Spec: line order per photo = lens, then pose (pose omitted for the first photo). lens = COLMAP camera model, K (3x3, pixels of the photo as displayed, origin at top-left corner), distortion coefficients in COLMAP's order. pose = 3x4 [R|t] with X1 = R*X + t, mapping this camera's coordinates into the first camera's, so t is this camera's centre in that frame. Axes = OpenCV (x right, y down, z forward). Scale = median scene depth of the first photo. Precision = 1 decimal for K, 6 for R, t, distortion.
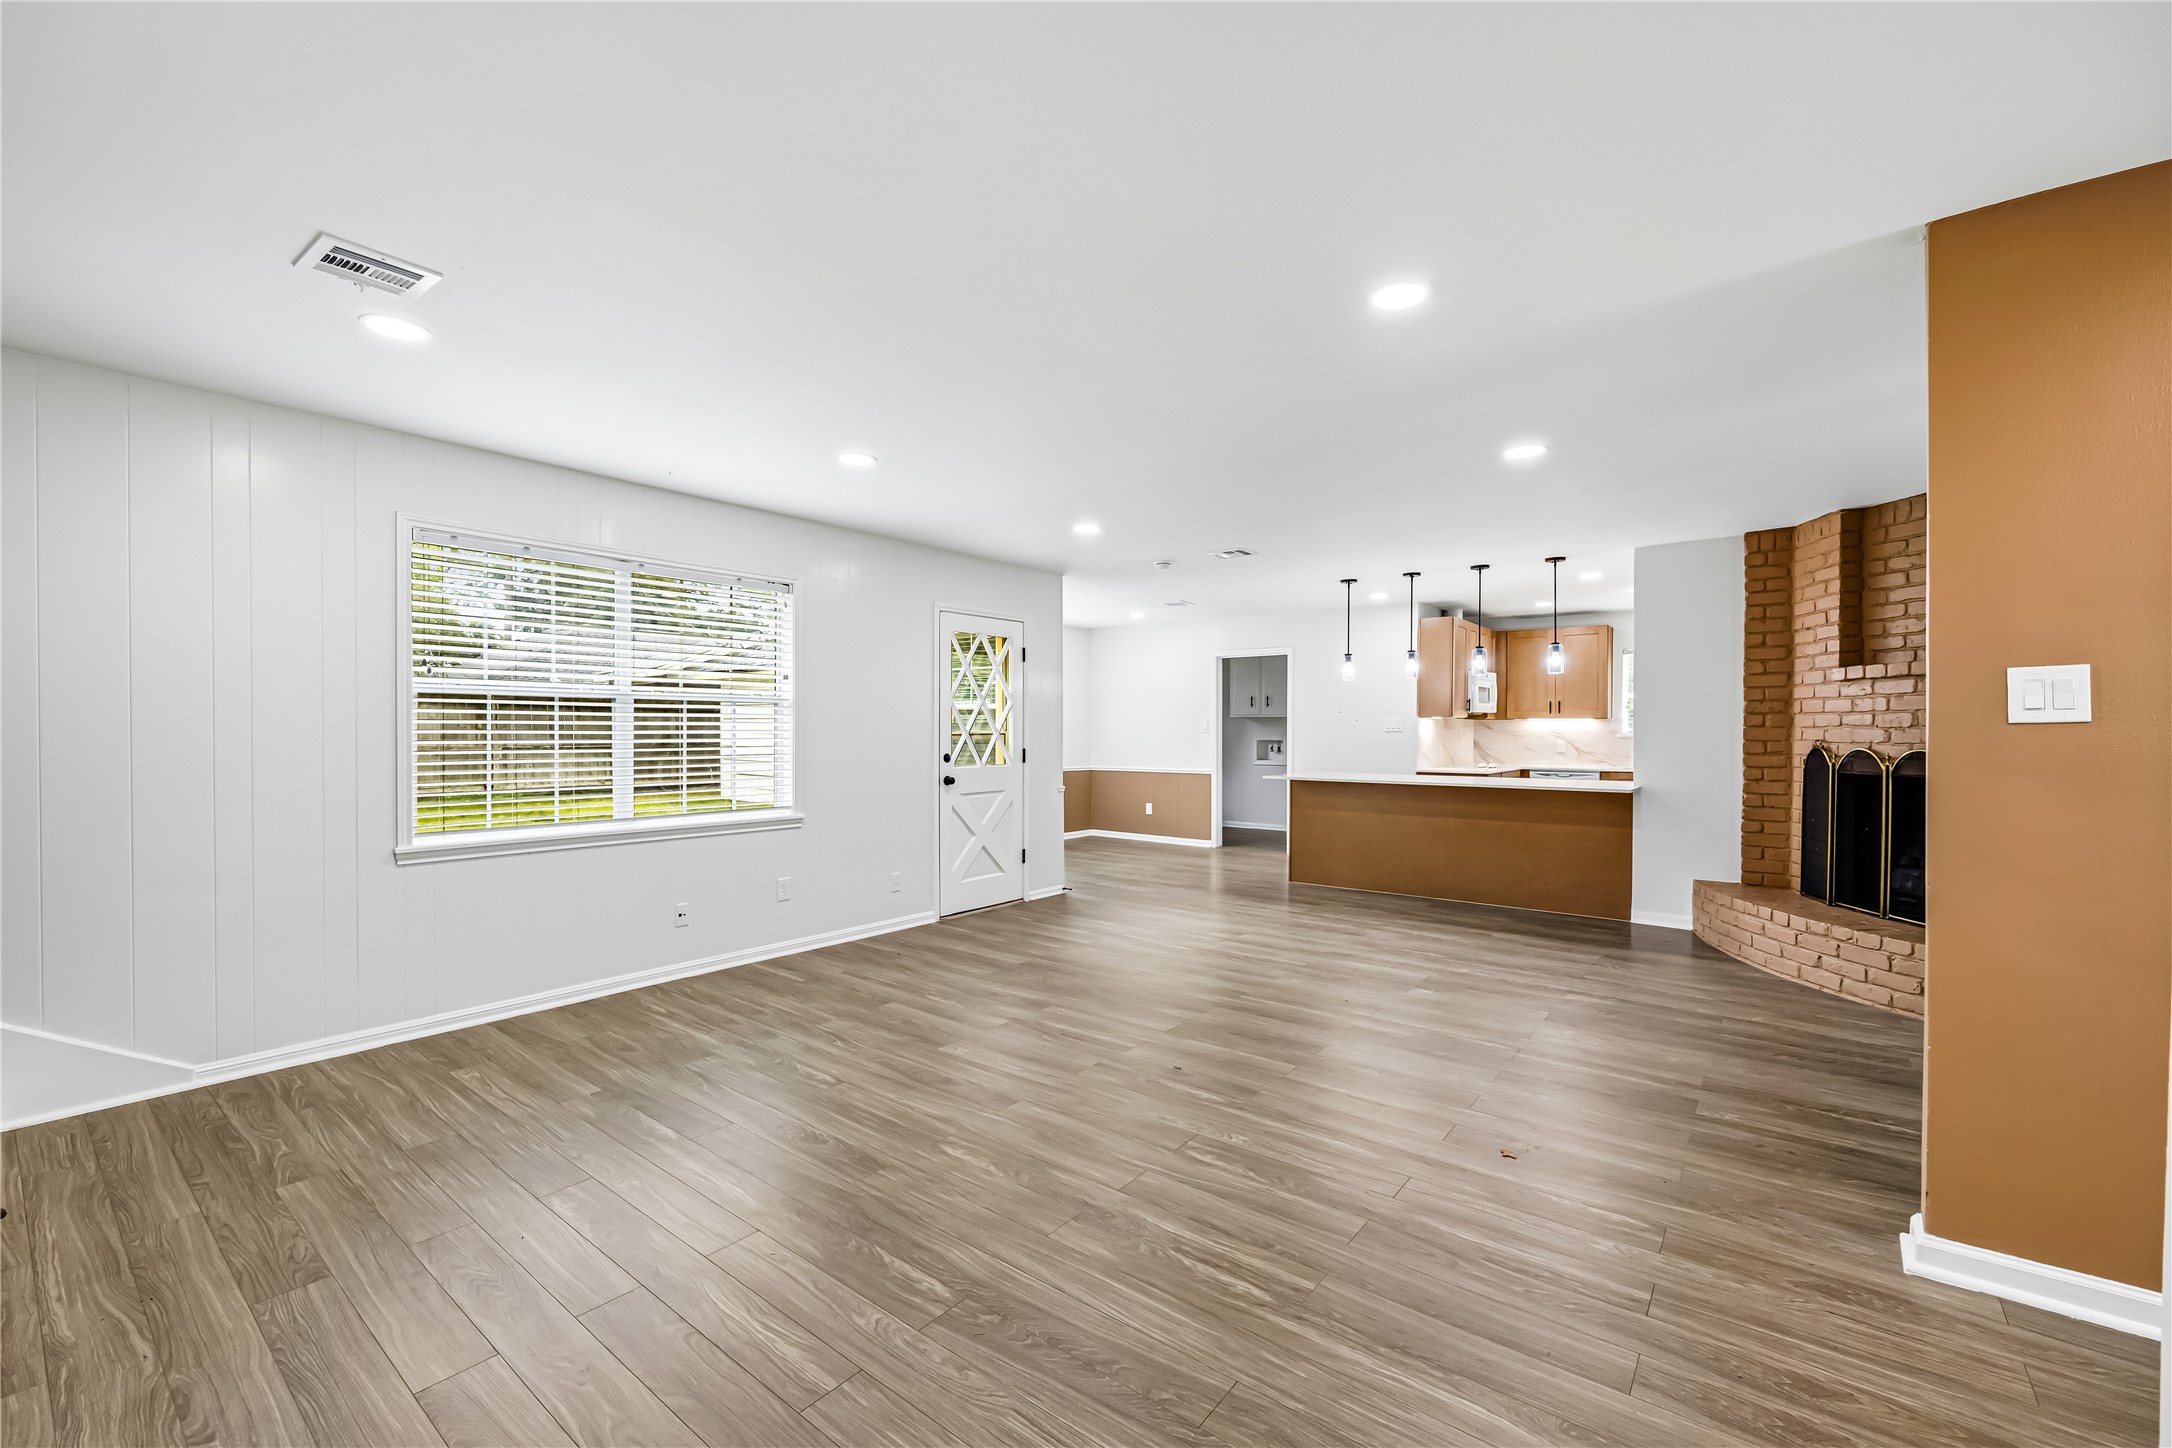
lens RADIAL K [[872.5, 0, 1075.1], [0, 872.5, 747.6], [0, 0, 1]] dist [0.001507, -0.001515]
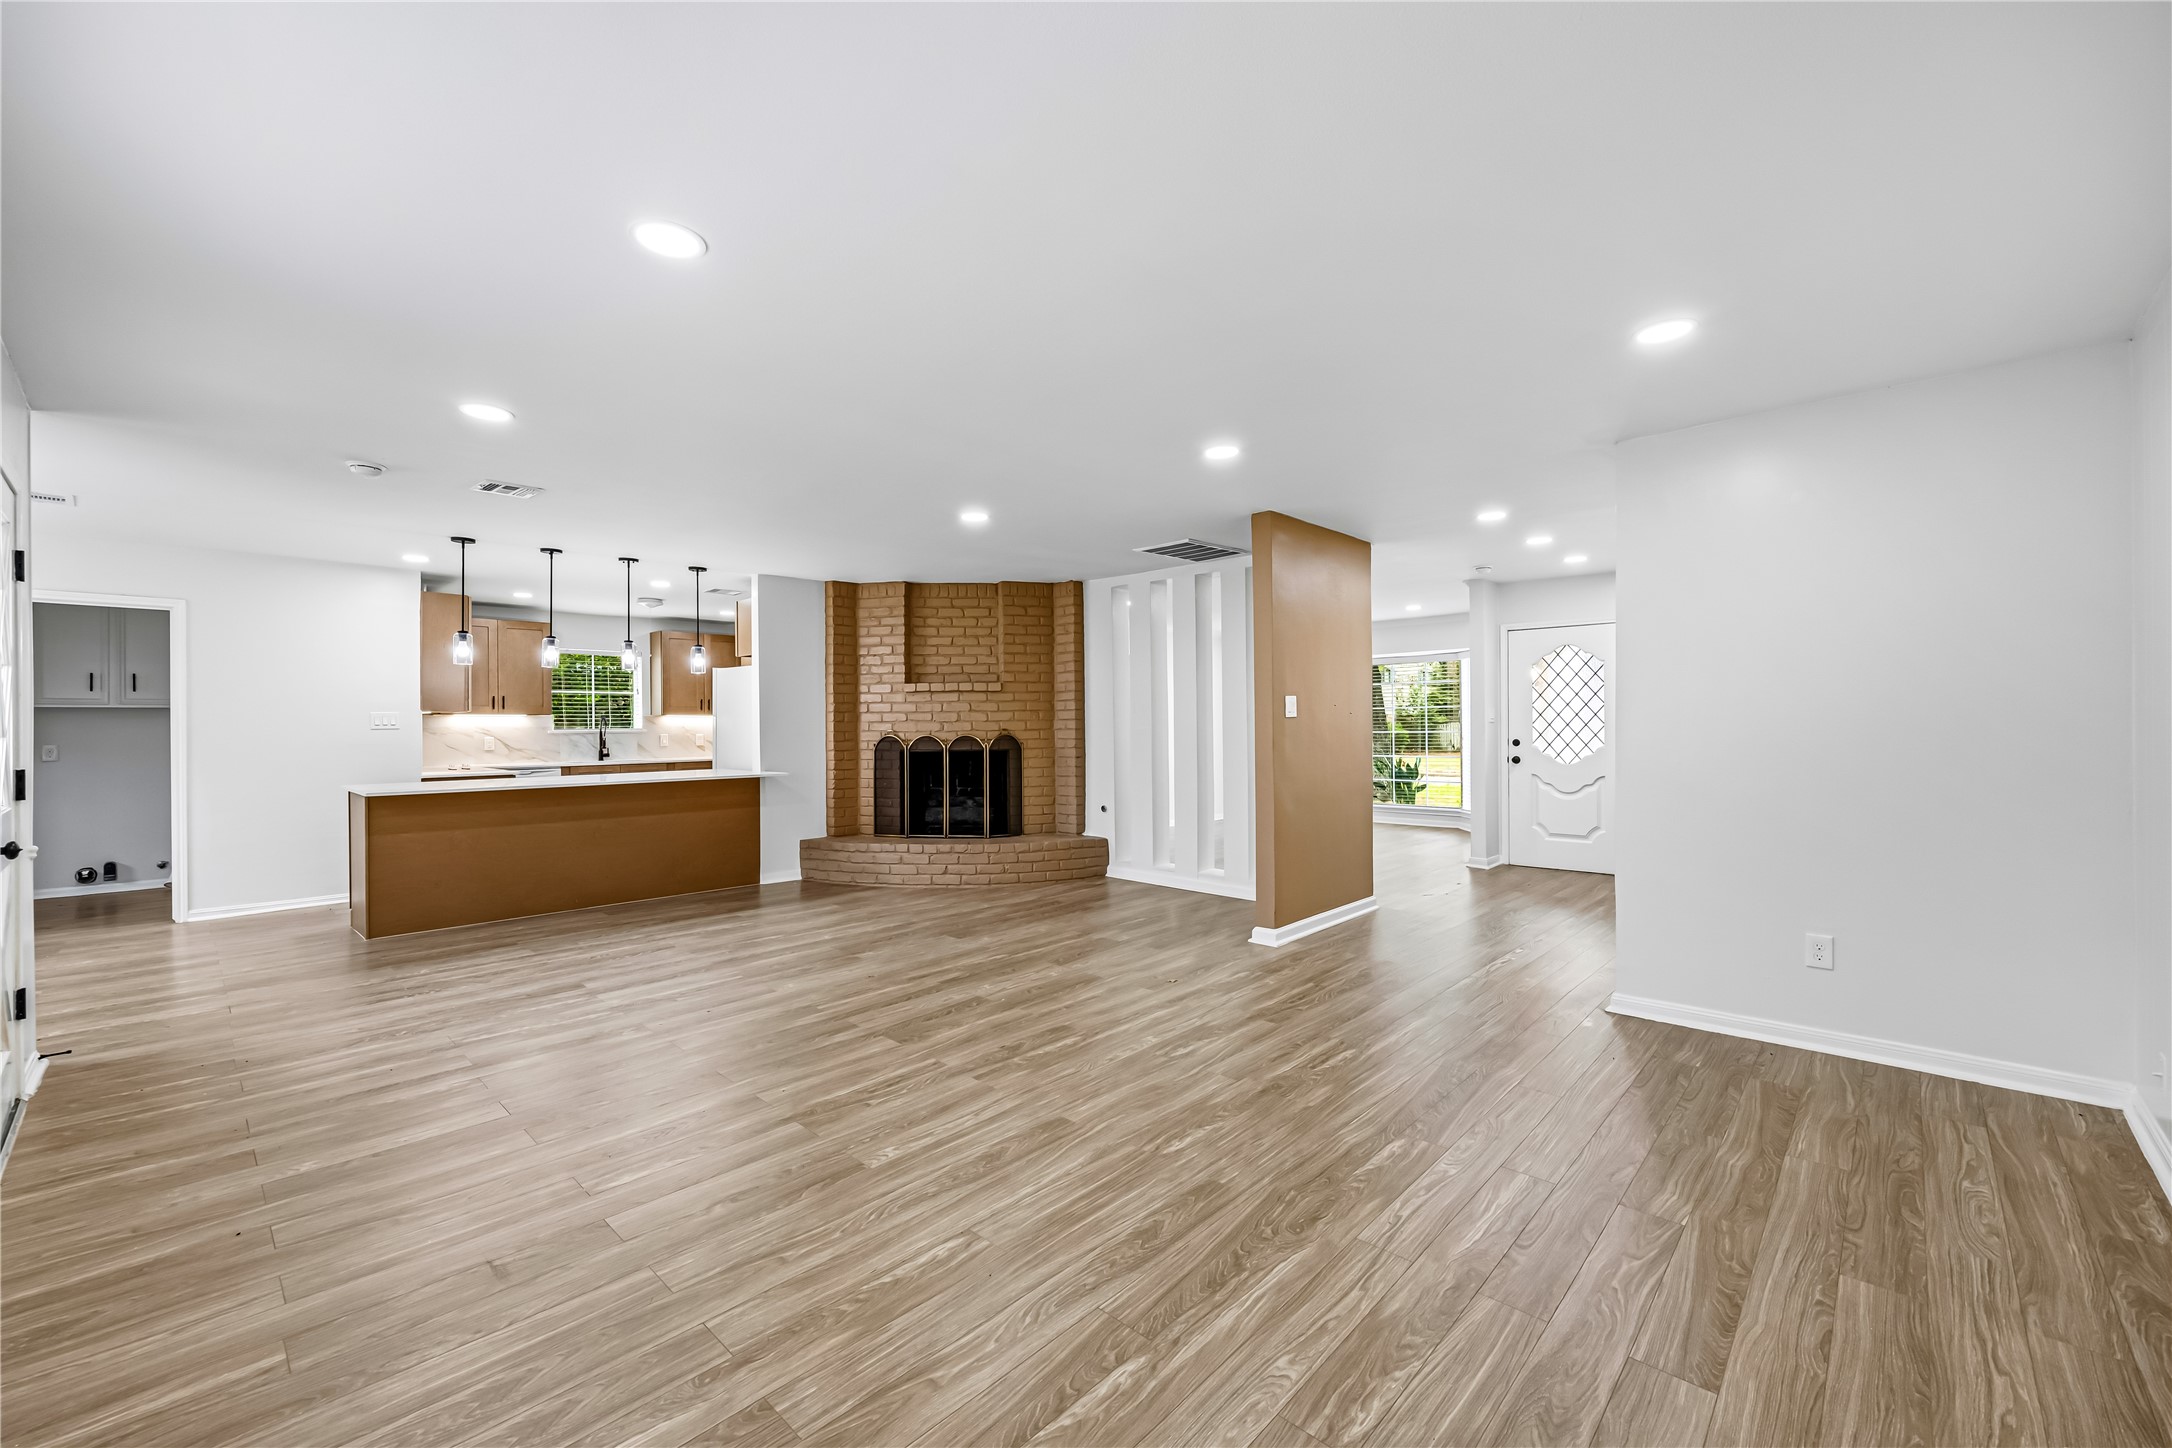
lens RADIAL K [[872.5, 0, 1074.8], [0, 872.5, 725.5], [0, 0, 1]] dist [0.001507, -0.001515]
pose [[0.088039, -0.000246, 0.996117, -0.650734], [0.025013, 0.999685, -0.001964, -0.006808], [-0.995803, 0.025089, 0.088018, 0.585519]]
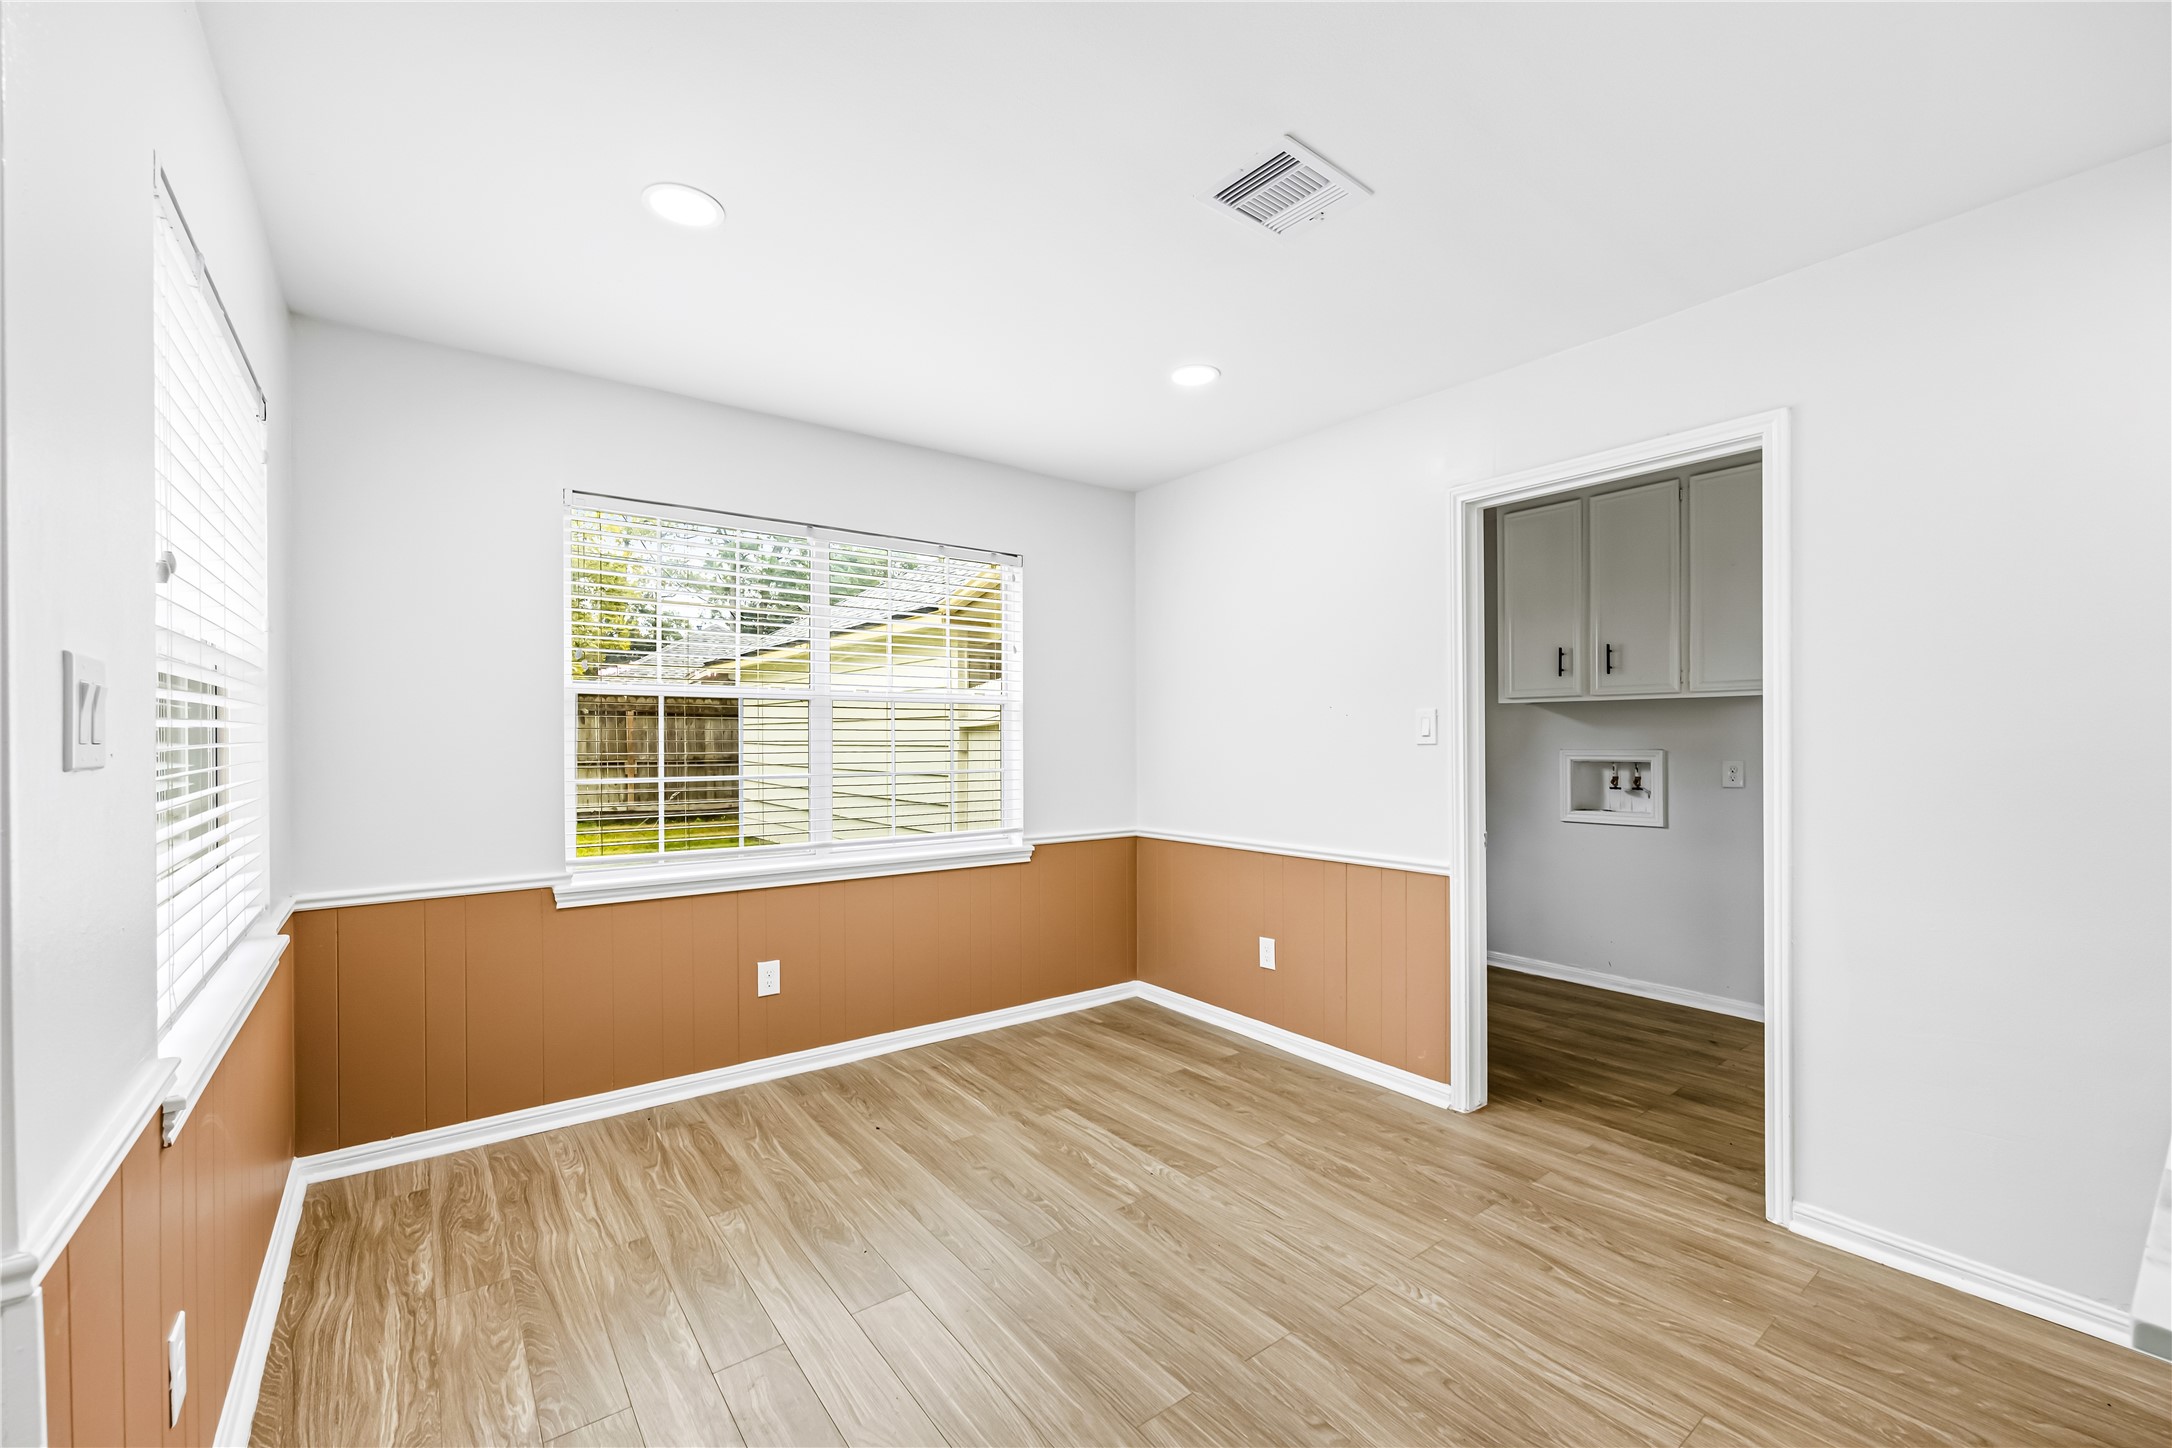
lens RADIAL K [[872.5, 0, 1078.4], [0, 872.5, 744.0], [0, 0, 1]] dist [0.001507, -0.001515]
pose [[0.968547, -0.012042, -0.248540, 0.222899], [0.007019, 0.999753, -0.021089, -0.024032], [0.248733, 0.018681, 0.968392, 1.393549]]
